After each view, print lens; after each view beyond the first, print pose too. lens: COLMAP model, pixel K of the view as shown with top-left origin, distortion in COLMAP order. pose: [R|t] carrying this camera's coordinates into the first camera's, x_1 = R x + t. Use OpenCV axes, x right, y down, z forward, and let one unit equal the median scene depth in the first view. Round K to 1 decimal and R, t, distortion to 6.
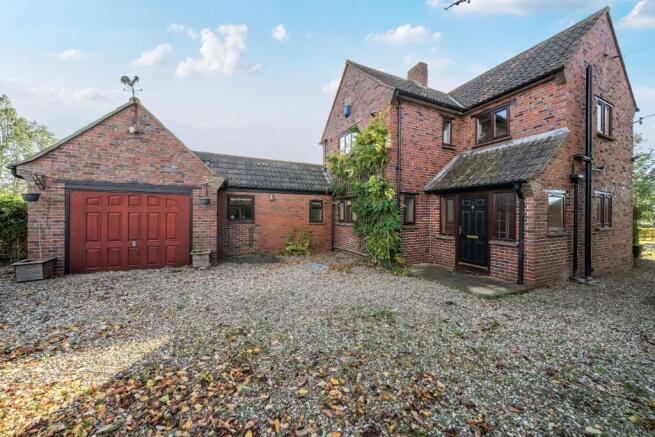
lens RADIAL K [[230.7, 0, 327.5], [0, 230.7, 218.5], [0, 0, 1]] dist [-0.002060, -0.000271]
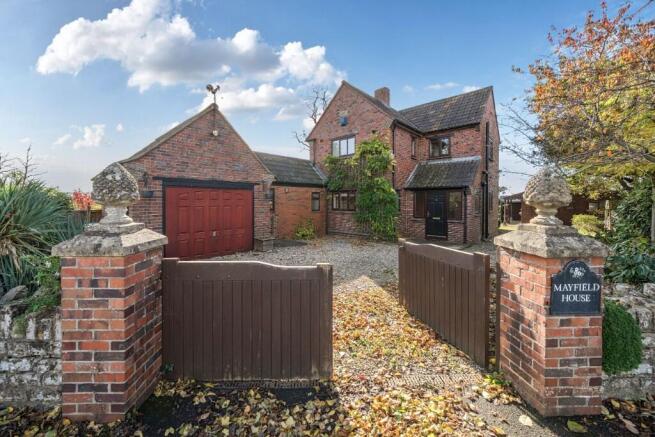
lens RADIAL K [[252.8, 0, 327.4], [0, 252.8, 206.1], [0, 0, 1]] dist [0.000352, 0.000027]
pose [[0.921386, -0.012904, 0.388435, -0.762954], [0.009201, 0.999893, 0.011393, -0.033263], [-0.388540, -0.006923, 0.921406, -0.330828]]
